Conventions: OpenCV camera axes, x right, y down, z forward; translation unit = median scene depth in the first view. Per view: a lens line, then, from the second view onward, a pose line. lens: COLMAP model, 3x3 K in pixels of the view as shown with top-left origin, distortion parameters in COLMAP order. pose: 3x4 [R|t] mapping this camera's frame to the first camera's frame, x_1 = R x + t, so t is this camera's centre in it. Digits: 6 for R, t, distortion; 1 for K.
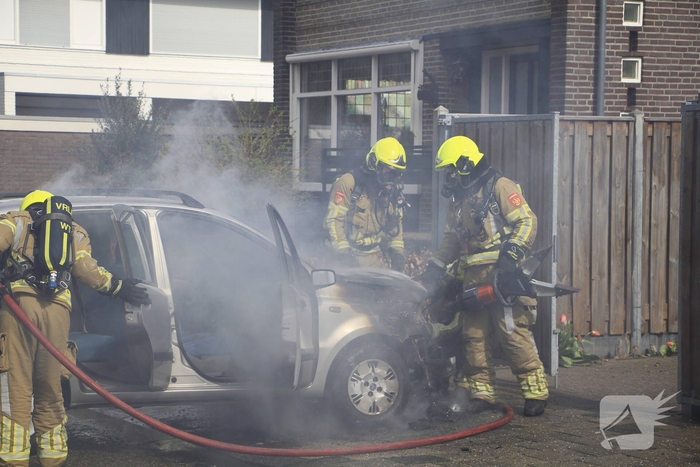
lens RADIAL K [[2000.5, 0, 350.6], [0, 2000.5, 236.7], [0, 0, 1]] dist [0.703306, 0.000000]
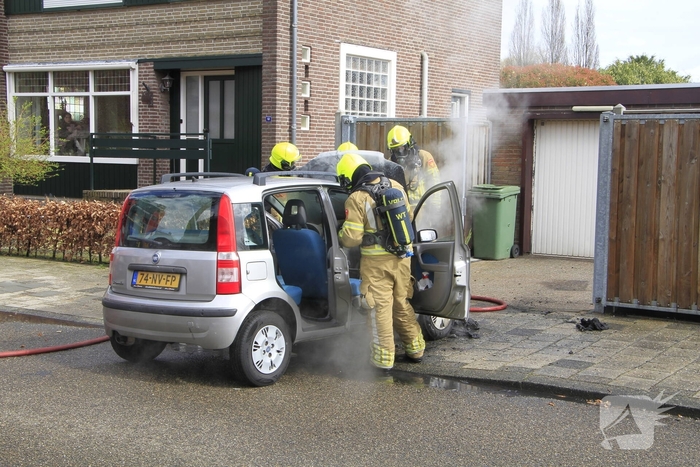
lens RADIAL K [[1069.4, 0, 353.8], [0, 1069.4, 239.3], [0, 0, 1]] dist [0.194338, 0.000000]
pose [[0.875285, -0.036901, 0.482198, -0.246534], [0.009461, 0.998200, 0.059216, -0.012430], [-0.483515, -0.047269, 0.874059, 0.224708]]
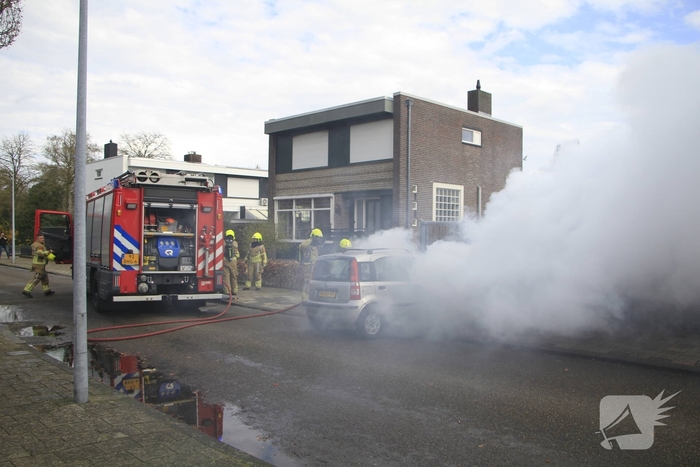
lens RADIAL K [[627.3, 0, 356.7], [0, 627.3, 235.1], [0, 0, 1]] dist [-0.123376, 0.064580]
pose [[0.947919, -0.002508, 0.318502, -0.267524], [0.010293, 0.999688, -0.022761, -0.013226], [-0.318346, 0.024854, 0.947649, 0.084430]]
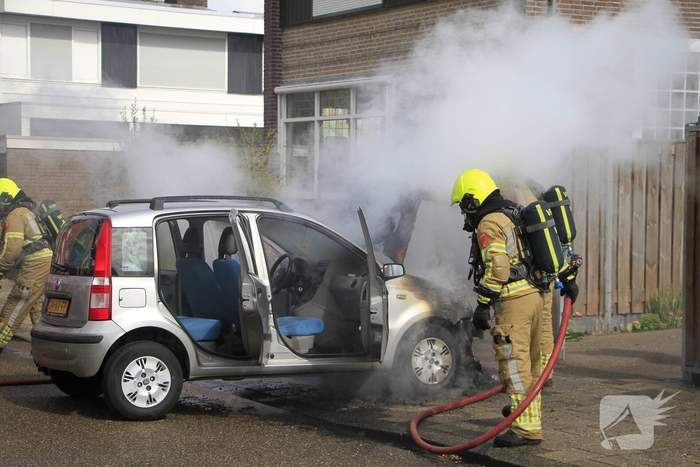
lens RADIAL K [[1603.2, 0, 360.0], [0, 1603.2, 234.4], [0, 0, 1]] dist [0.415394, 0.000000]
pose [[0.997717, -0.002873, 0.067465, -0.058407], [0.002938, 0.999995, -0.000873, -0.000068], [-0.067462, 0.001069, 0.997721, 0.026845]]
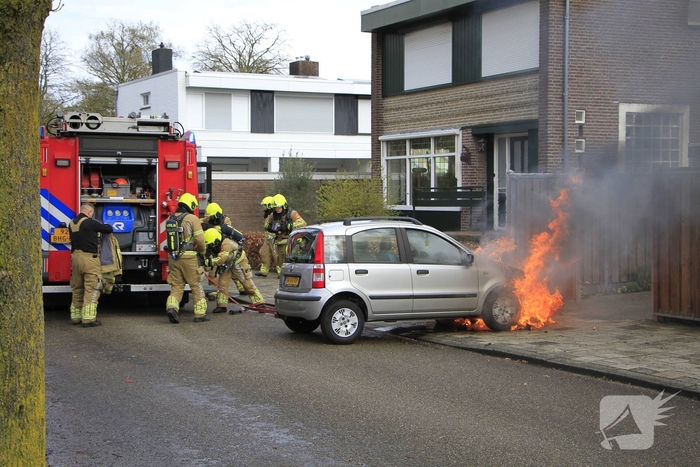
lens RADIAL K [[1214.9, 0, 353.1], [0, 1214.9, 228.4], [0, 0, 1]] dist [0.209425, 0.000000]
pose [[0.999607, -0.016727, 0.022517, -0.103160], [0.016743, 0.999860, -0.000518, -0.006923], [-0.022505, 0.000895, 0.999746, -0.148544]]
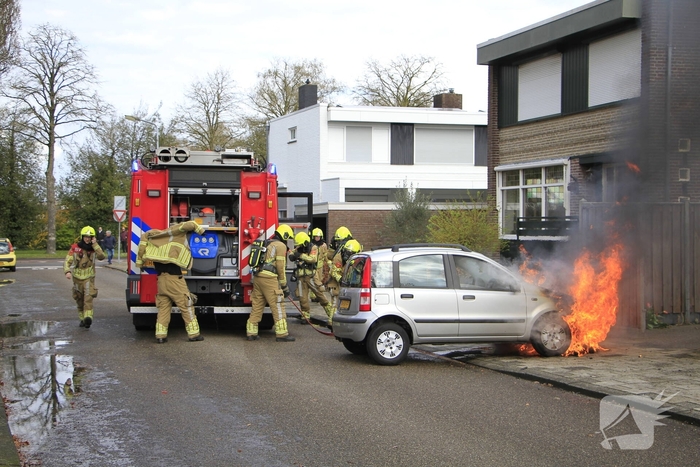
lens RADIAL K [[1214.9, 0, 342.7], [0, 1214.9, 238.6], [0, 0, 1]] dist [0.209425, 0.000000]
pose [[0.989852, -0.012479, -0.141555, -0.014831], [0.009691, 0.999746, -0.020365, -0.002214], [0.141773, 0.018786, 0.989721, -0.179882]]
